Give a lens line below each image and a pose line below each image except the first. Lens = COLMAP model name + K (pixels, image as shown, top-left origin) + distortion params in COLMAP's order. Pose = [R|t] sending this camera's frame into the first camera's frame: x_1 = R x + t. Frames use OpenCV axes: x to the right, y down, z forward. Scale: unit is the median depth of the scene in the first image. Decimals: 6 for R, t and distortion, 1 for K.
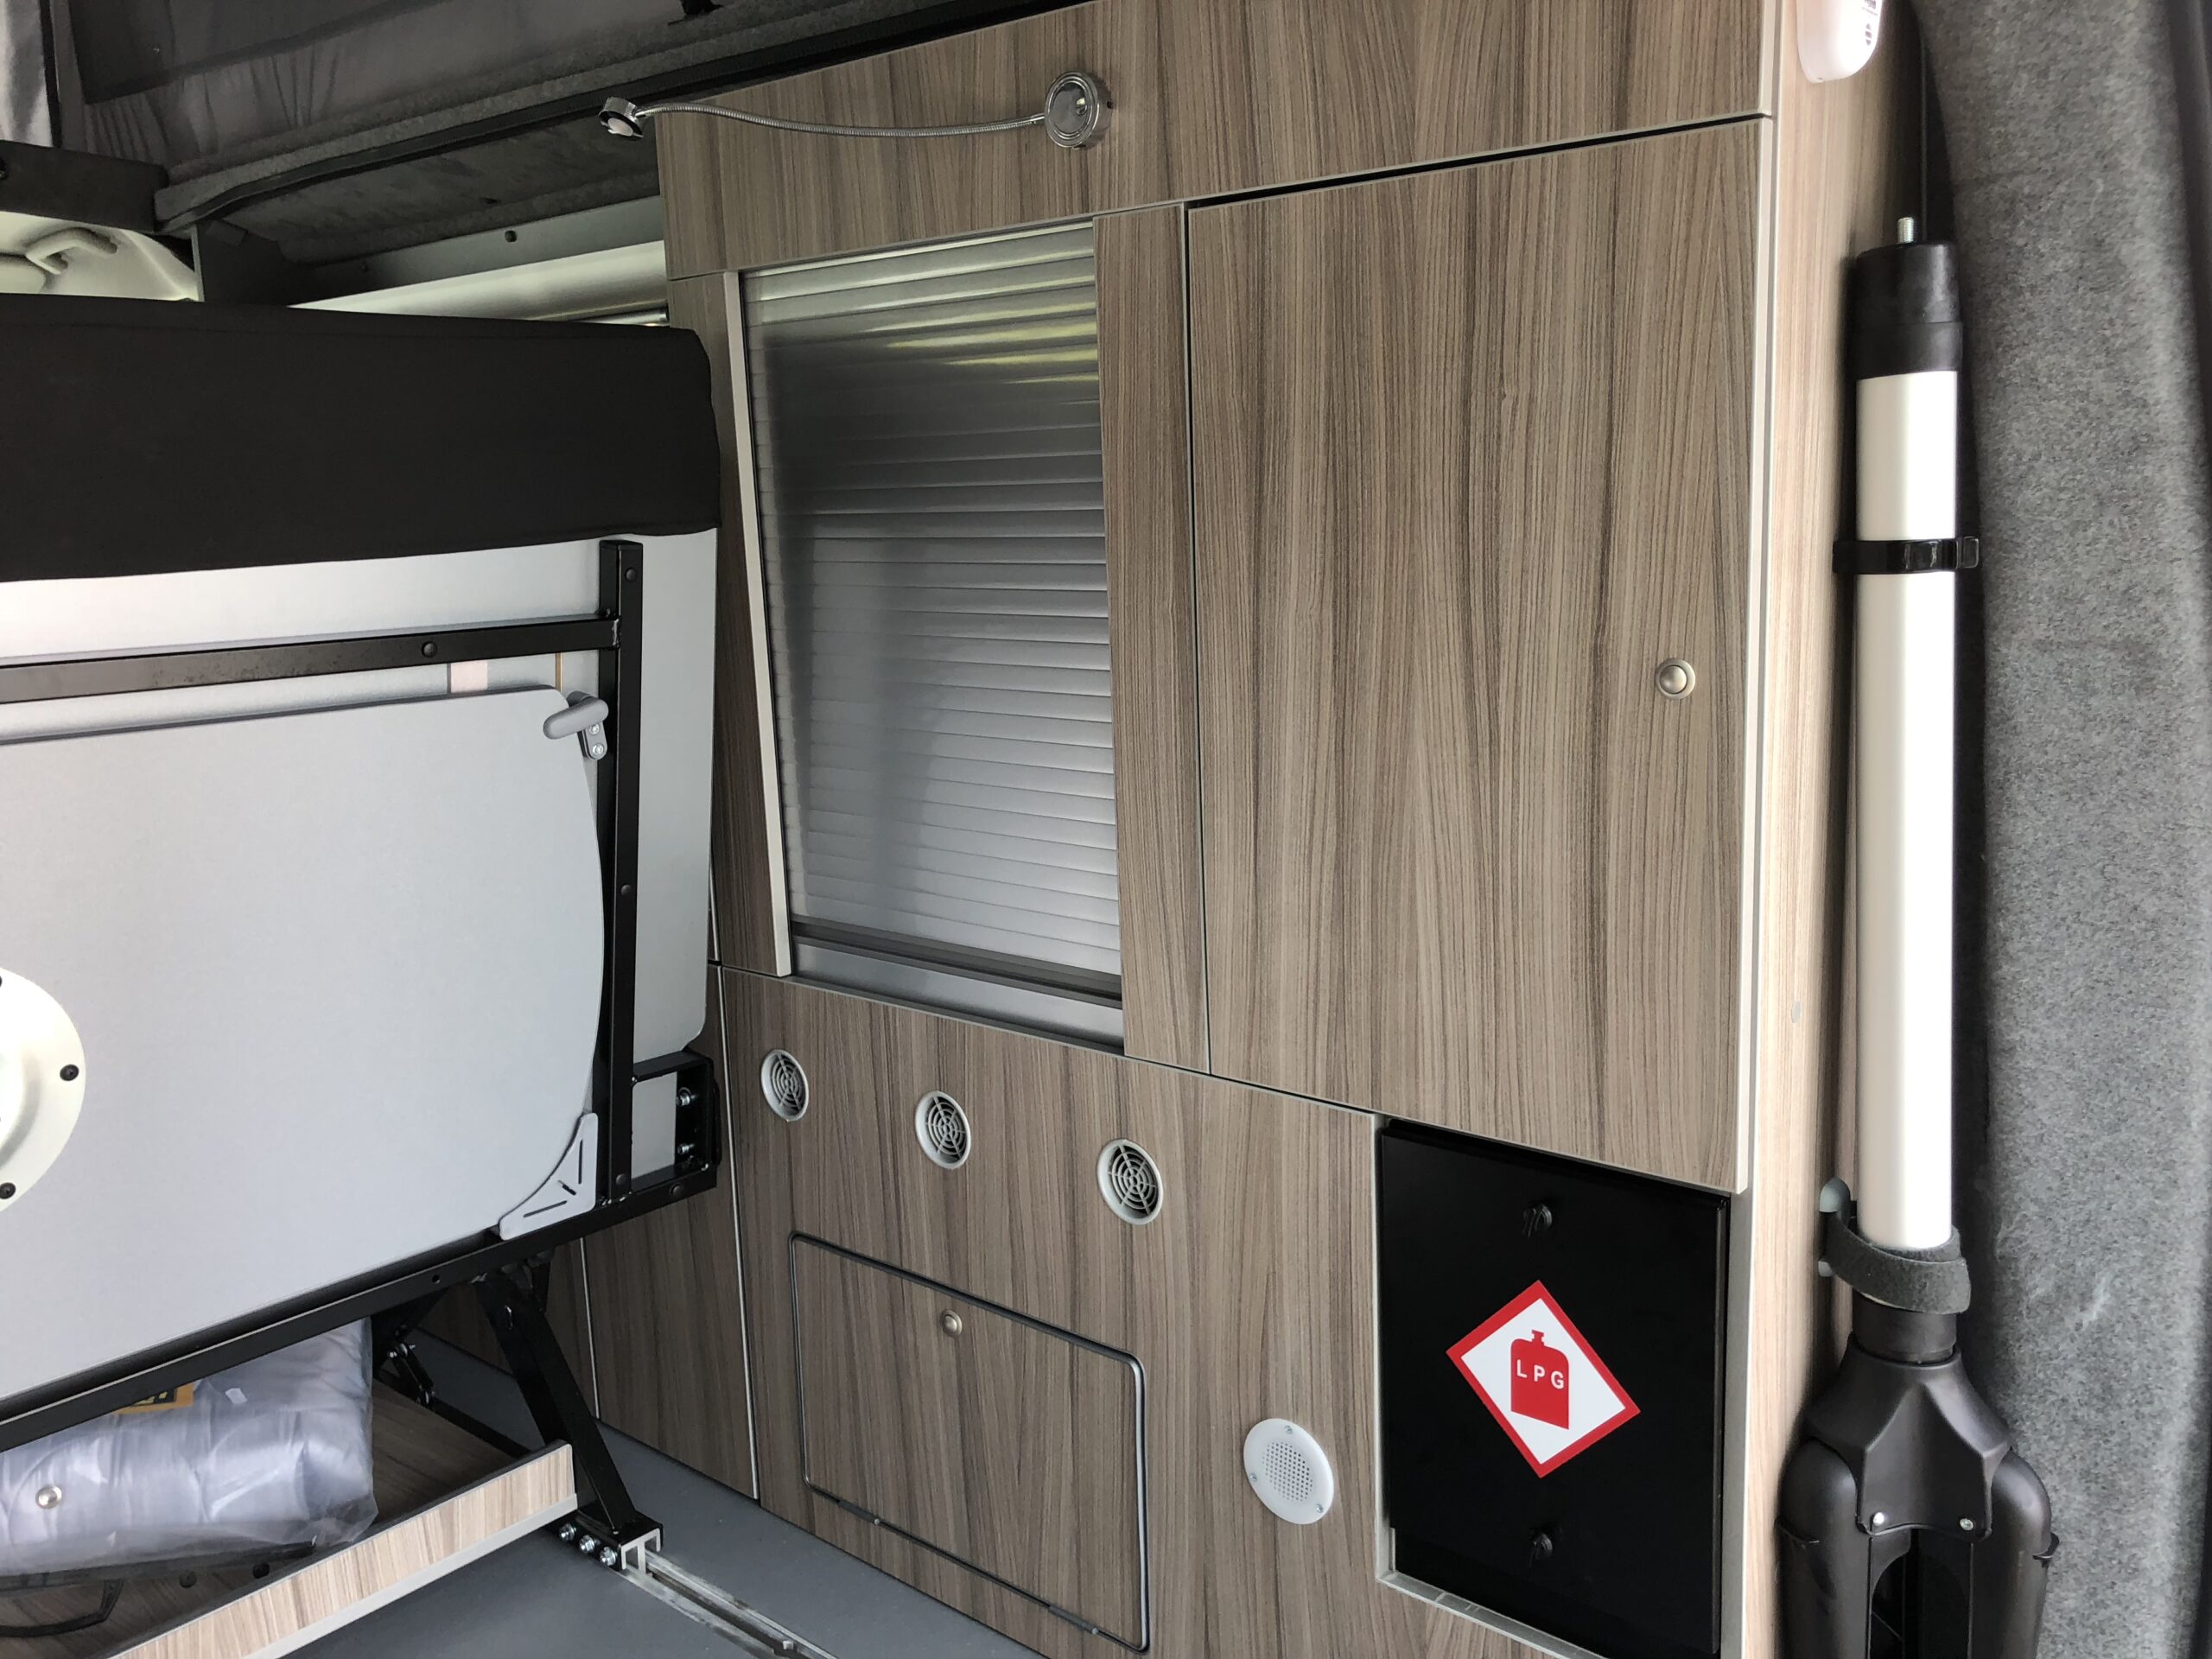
lens RADIAL K [[1803.5, 0, 1112.2], [0, 1803.5, 780.0], [0, 0, 1]] dist [0.030800, -0.031422]
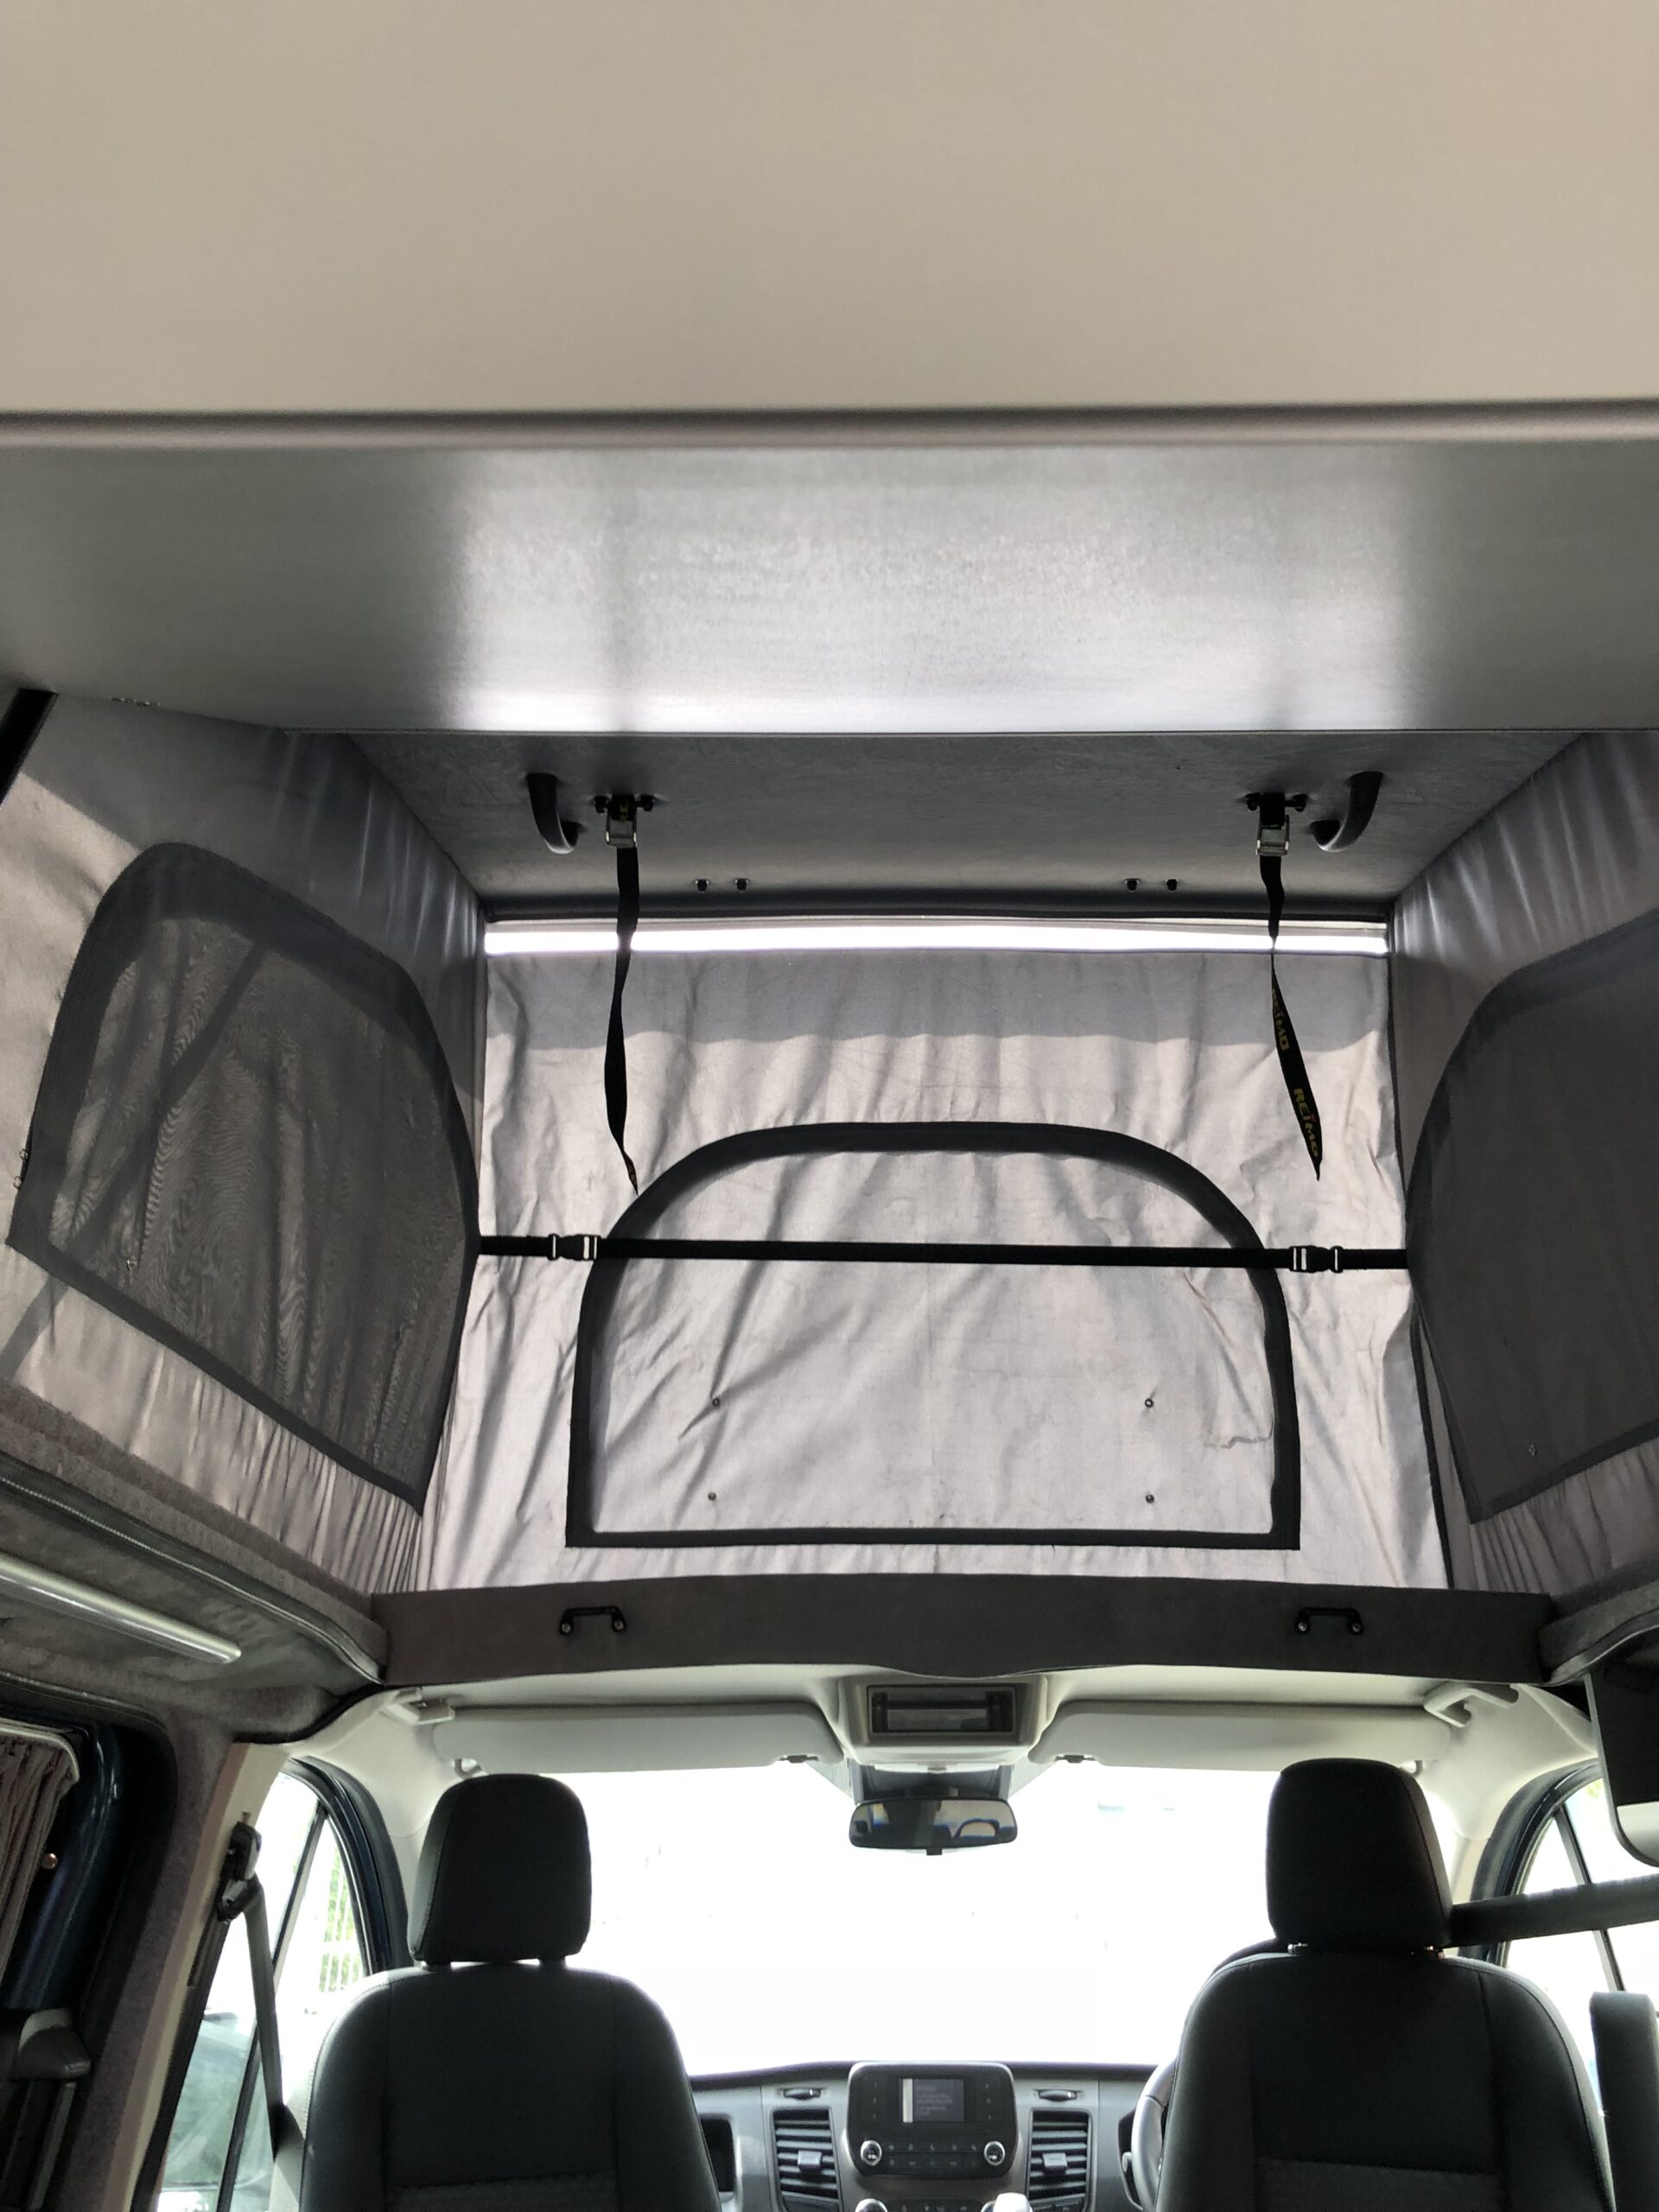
lens RADIAL K [[1810.7, 0, 842.1], [0, 1810.7, 1065.2], [0, 0, 1]] dist [0.045134, -0.077946]
pose [[0.631823, -0.305578, -0.712335, -0.173670], [-0.127135, 0.865707, -0.484137, -0.227239], [0.764615, 0.396452, 0.508124, 0.545668]]
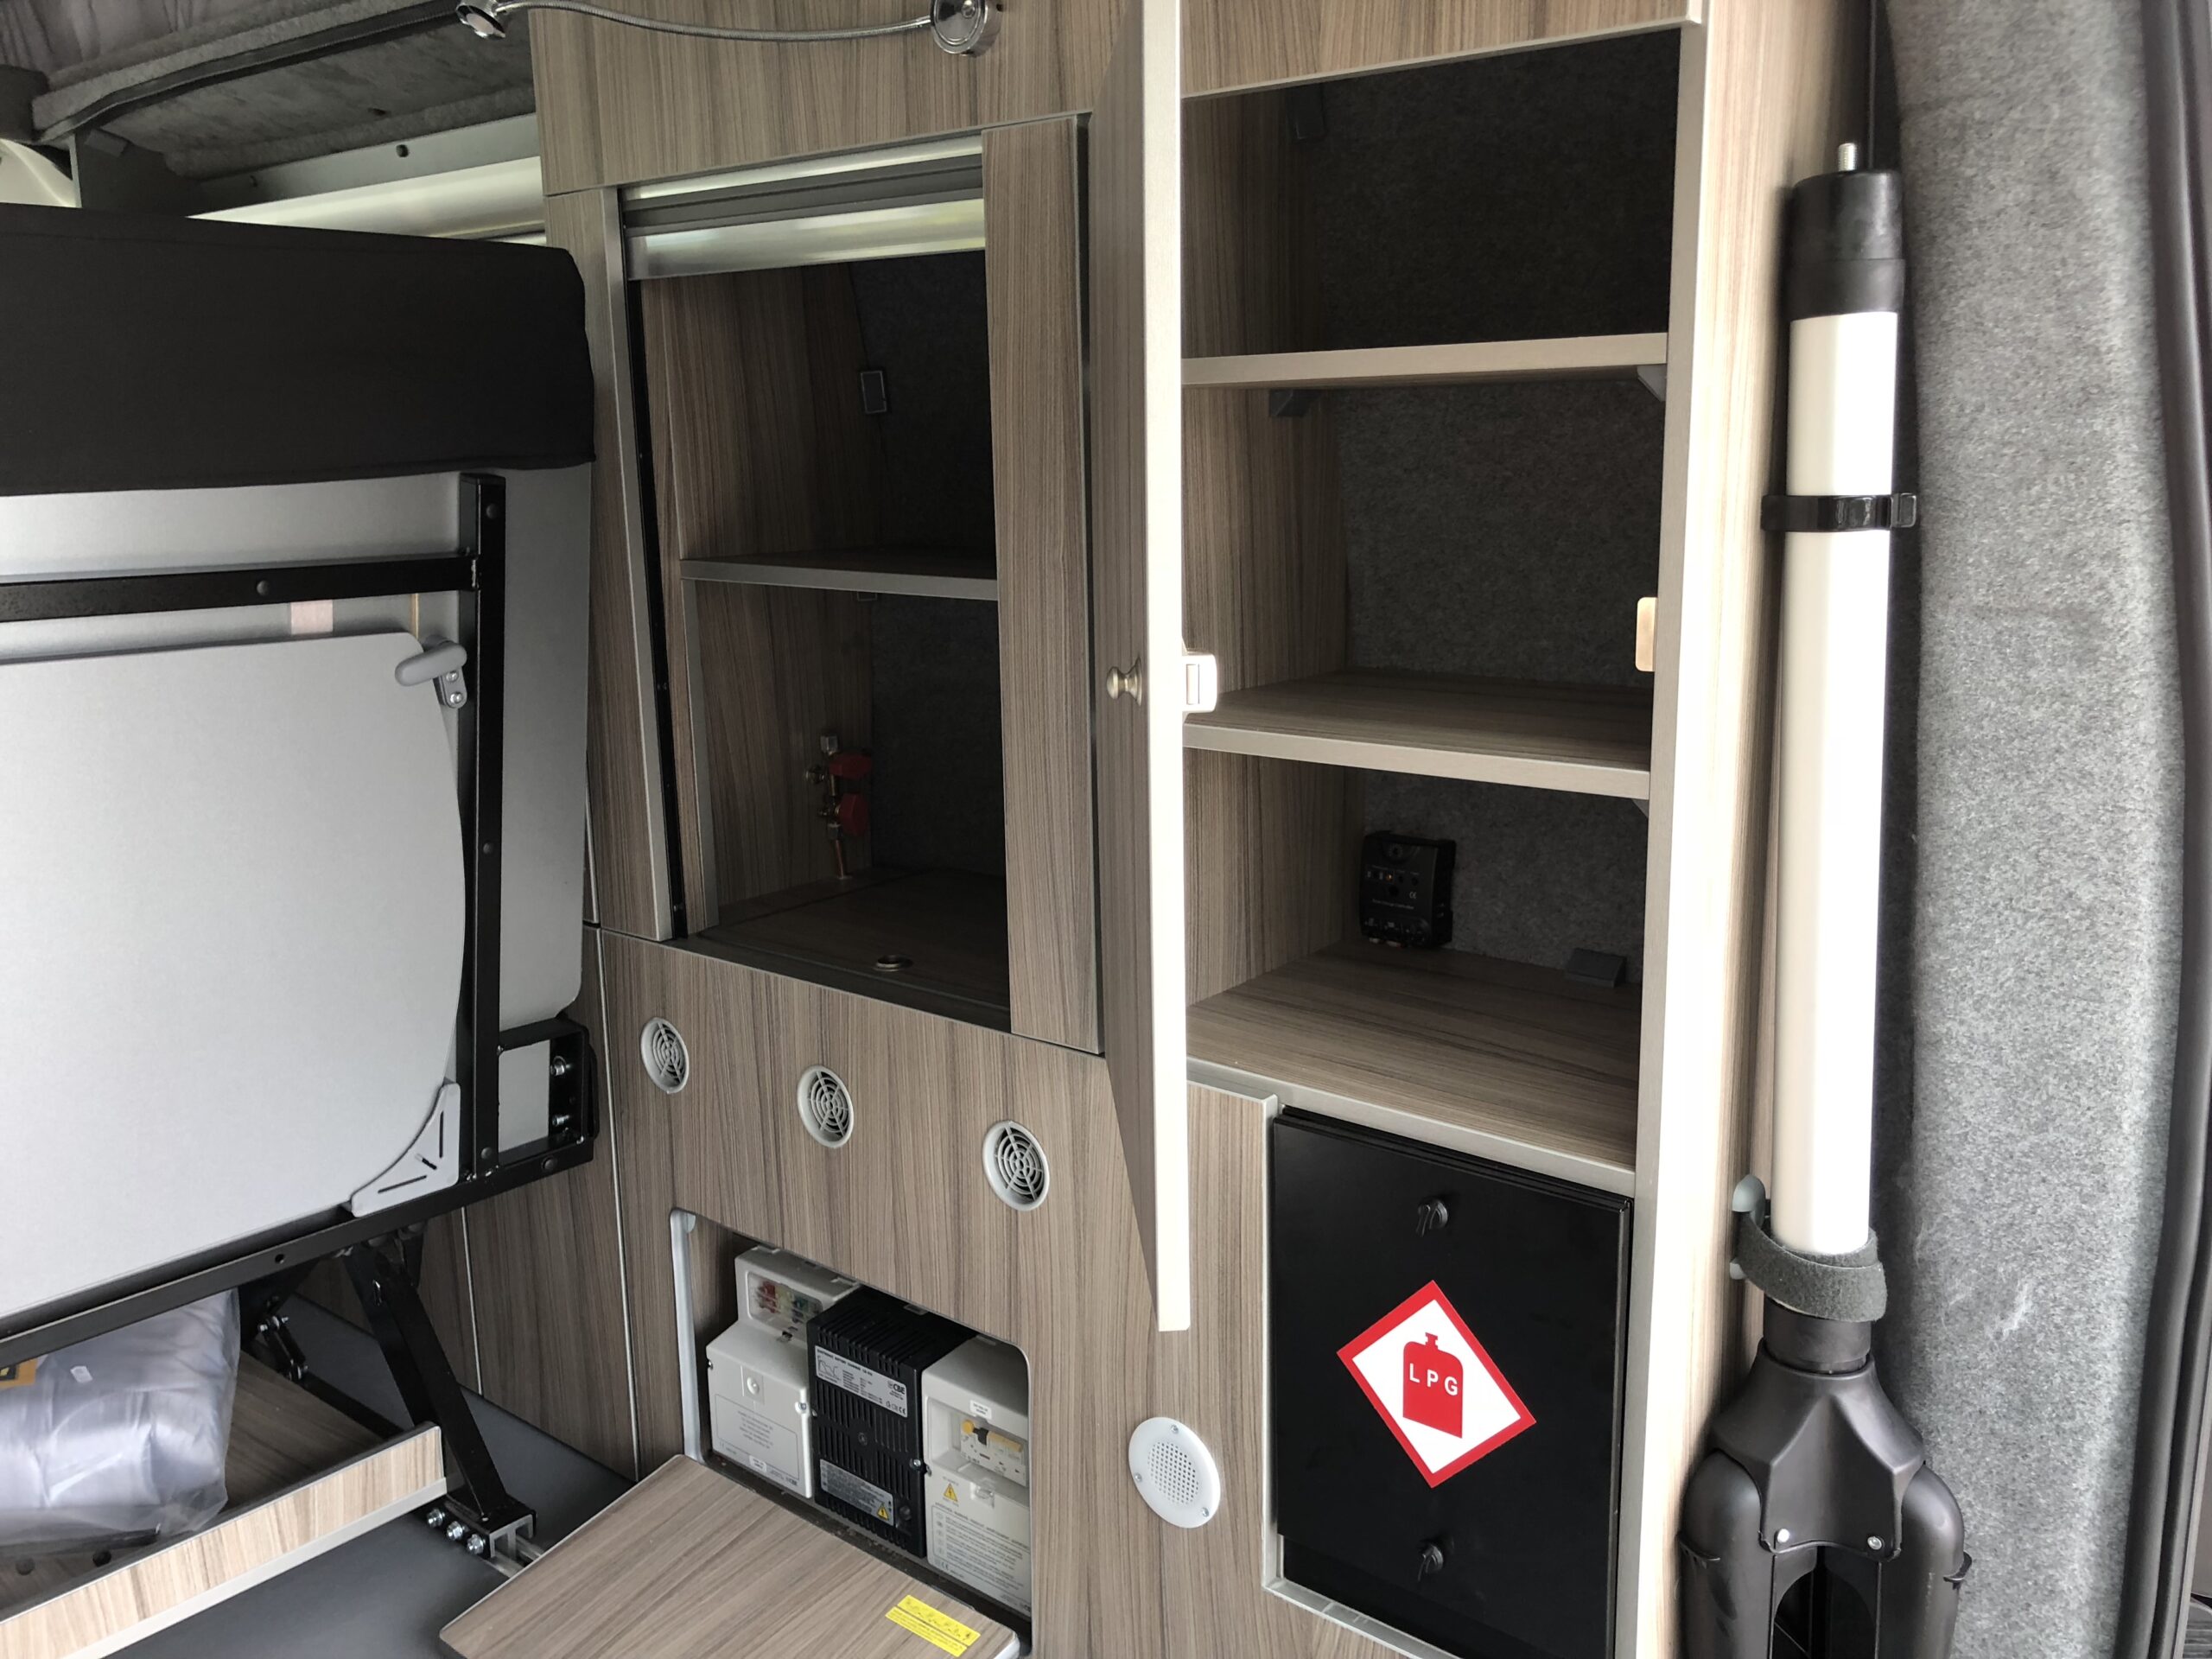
lens RADIAL K [[1812.8, 0, 1117.4], [0, 1812.8, 785.0], [0, 0, 1]] dist [0.009069, 0.004517]
pose [[0.999689, 0.014831, 0.020052, 0.044304], [-0.015395, 0.999481, 0.028295, -0.004215], [-0.019622, -0.028595, 0.999398, 0.062869]]
